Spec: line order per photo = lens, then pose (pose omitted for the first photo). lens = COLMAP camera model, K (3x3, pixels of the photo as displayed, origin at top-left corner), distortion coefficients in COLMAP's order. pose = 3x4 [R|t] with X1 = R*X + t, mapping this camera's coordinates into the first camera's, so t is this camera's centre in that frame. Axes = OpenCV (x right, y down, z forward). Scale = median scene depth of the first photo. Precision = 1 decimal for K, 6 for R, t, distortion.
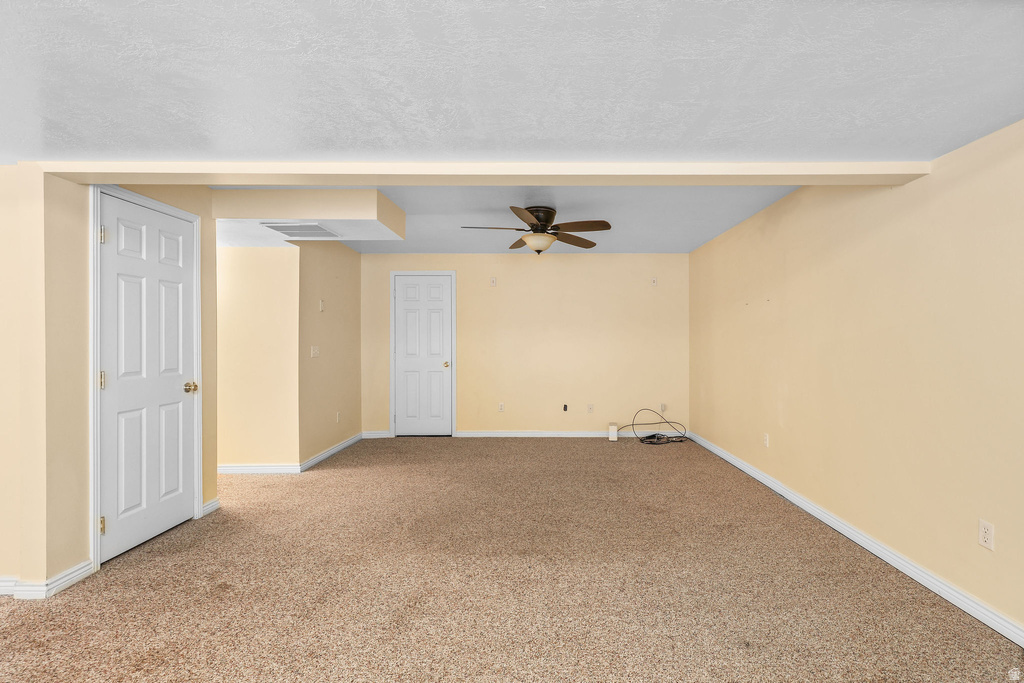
lens RADIAL K [[472.8, 0, 534.0], [0, 472.8, 346.7], [0, 0, 1]] dist [0.000351, 0.000545]
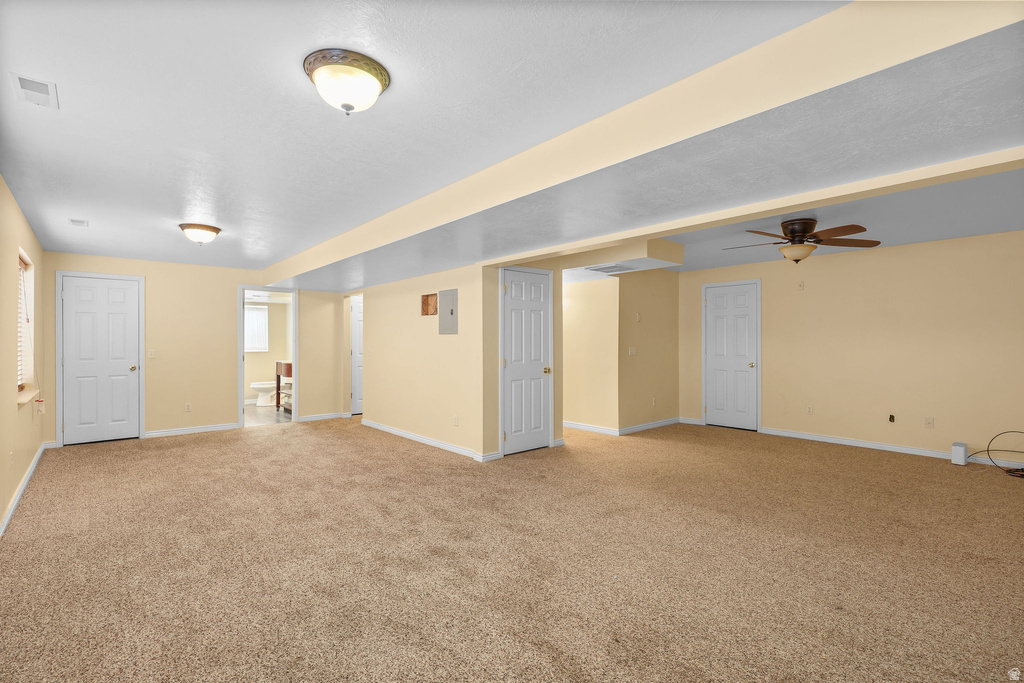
lens RADIAL K [[472.8, 0, 525.8], [0, 472.8, 346.6], [0, 0, 1]] dist [0.000351, 0.000545]
pose [[0.673100, 0.008444, -0.739503, 0.489480], [-0.010459, 0.999943, 0.001898, -0.002642], [0.739477, 0.006457, 0.673150, -0.219421]]
